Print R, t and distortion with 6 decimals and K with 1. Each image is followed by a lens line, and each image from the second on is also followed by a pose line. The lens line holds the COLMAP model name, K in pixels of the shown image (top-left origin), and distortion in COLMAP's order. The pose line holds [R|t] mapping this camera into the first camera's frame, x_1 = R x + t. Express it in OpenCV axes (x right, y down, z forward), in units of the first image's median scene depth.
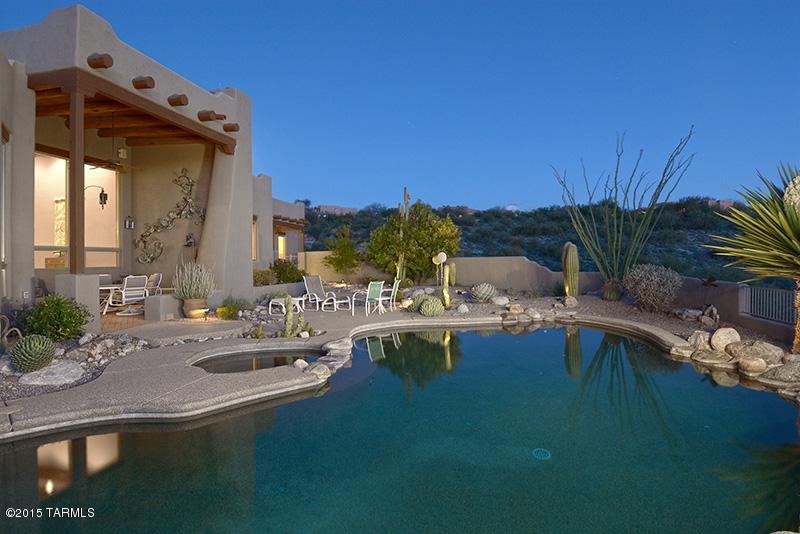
lens RADIAL K [[390.3, 0, 400.0], [0, 390.3, 267.0], [0, 0, 1]] dist [0.000109, -0.020011]
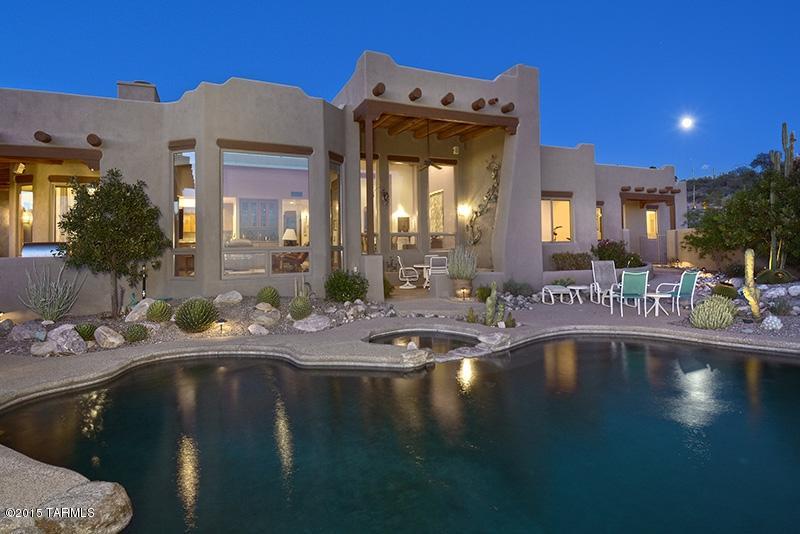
lens RADIAL K [[432.6, 0, 398.2], [0, 432.6, 247.2], [0, 0, 1]] dist [-0.000857, -0.001248]
pose [[0.599236, 0.000268, -0.800573, 0.326009], [-0.001188, 0.999999, -0.000554, -0.006763], [0.800572, 0.001283, 0.599235, 0.145596]]
